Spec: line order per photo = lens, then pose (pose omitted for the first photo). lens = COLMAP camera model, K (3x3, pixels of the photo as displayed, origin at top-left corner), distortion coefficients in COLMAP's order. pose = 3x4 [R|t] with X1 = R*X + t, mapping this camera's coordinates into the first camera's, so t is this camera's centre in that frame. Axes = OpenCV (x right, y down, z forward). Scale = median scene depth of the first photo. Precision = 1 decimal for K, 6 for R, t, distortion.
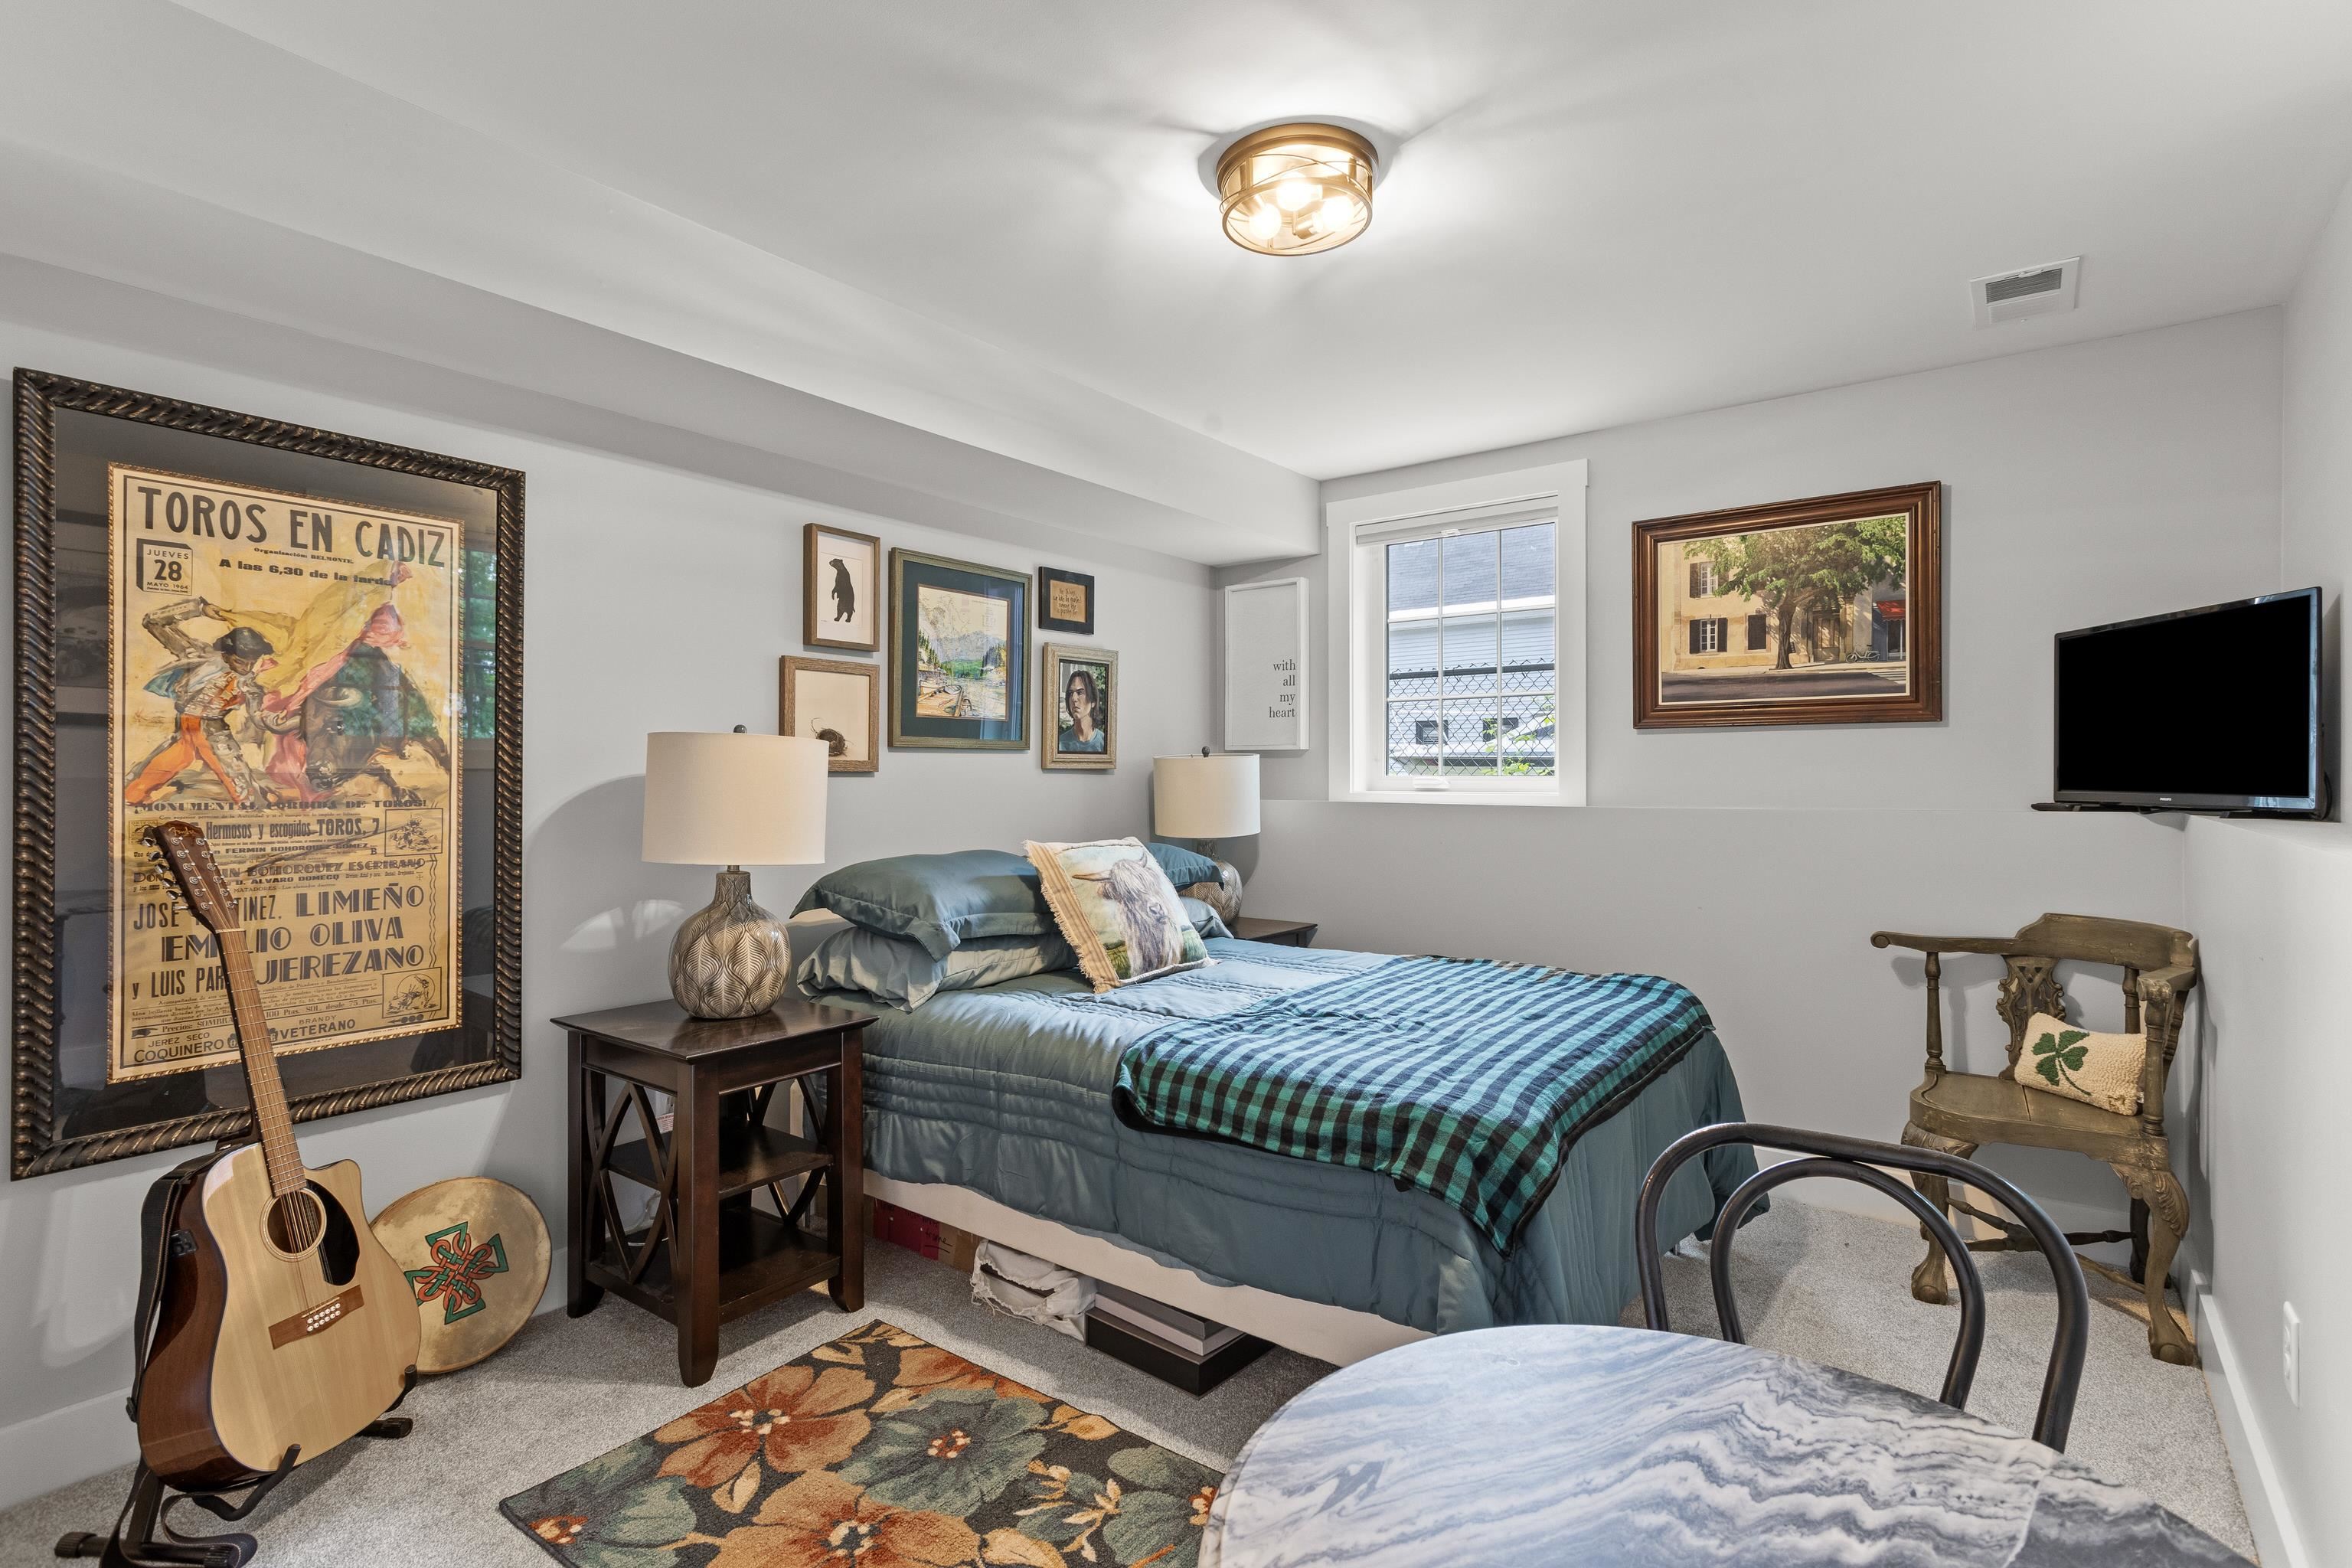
lens RADIAL K [[1114.3, 0, 1181.6], [0, 1114.3, 776.5], [0, 0, 1]] dist [-0.002219, 0.002324]
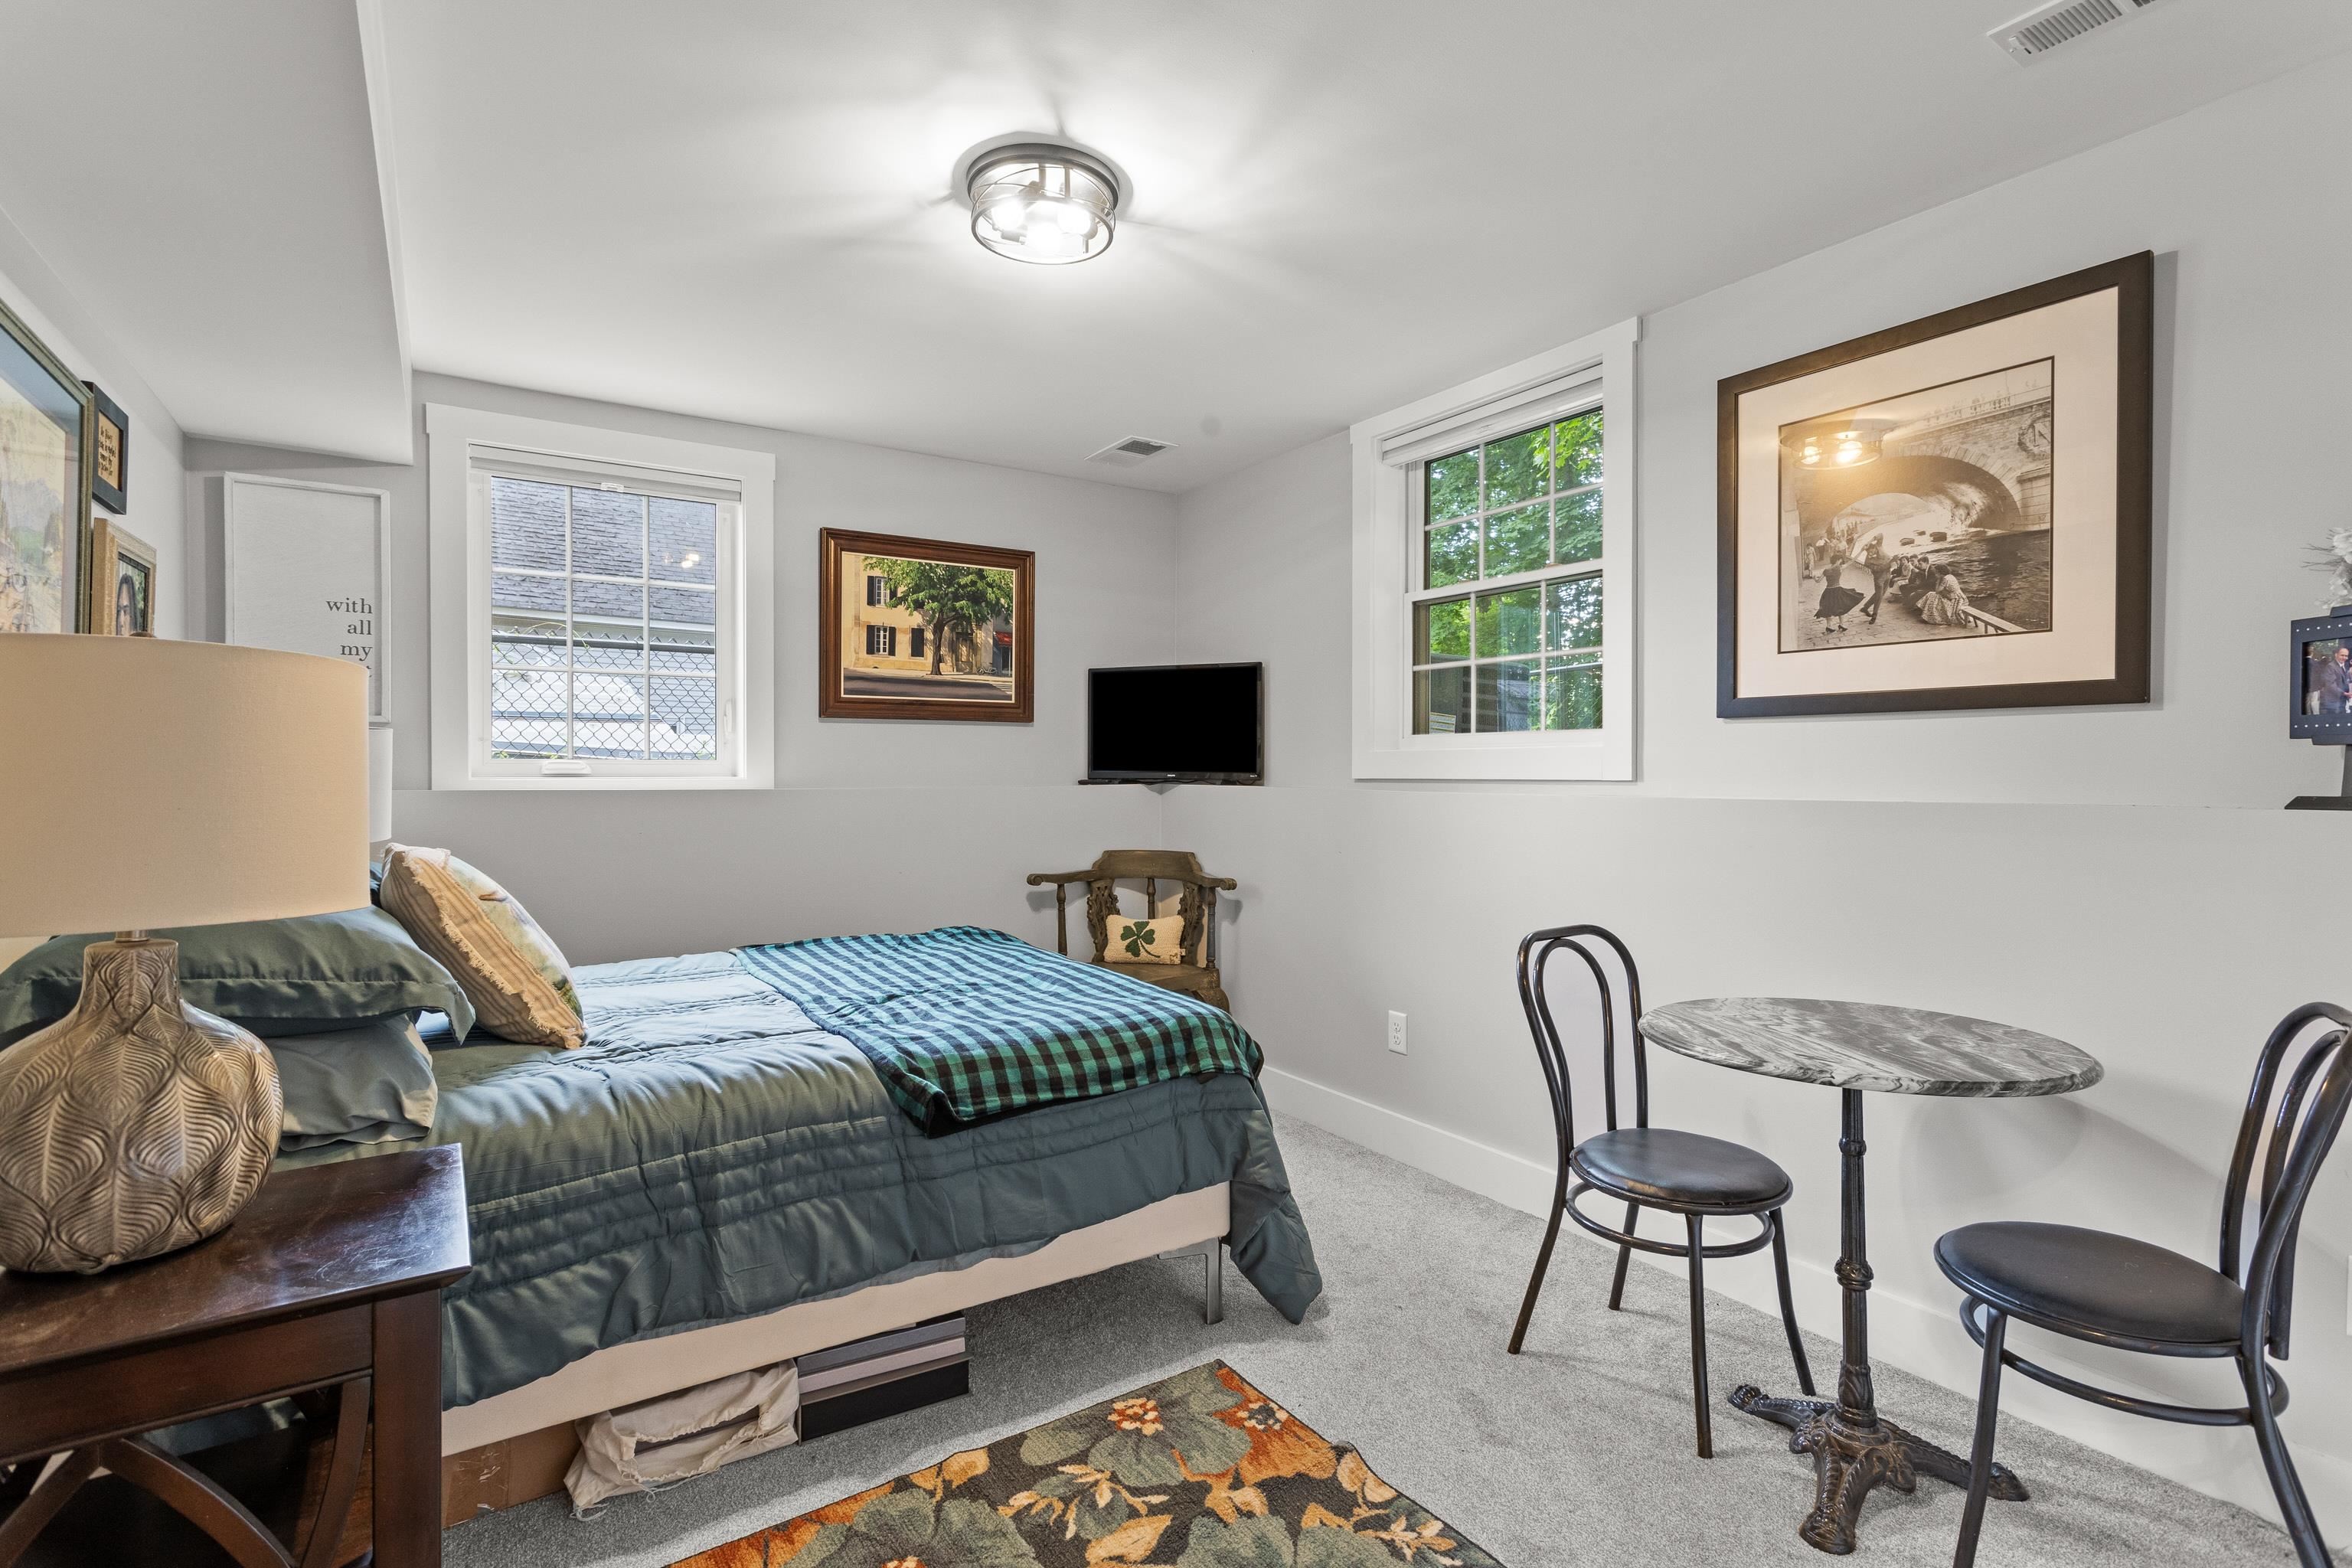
lens RADIAL K [[1114.3, 0, 1184.9], [0, 1114.3, 774.6], [0, 0, 1]] dist [-0.002219, 0.002324]
pose [[0.331006, -0.003477, 0.943622, -0.599297], [-0.000132, 0.999993, 0.003731, 0.010974], [-0.943629, -0.001359, 0.331003, 0.361186]]
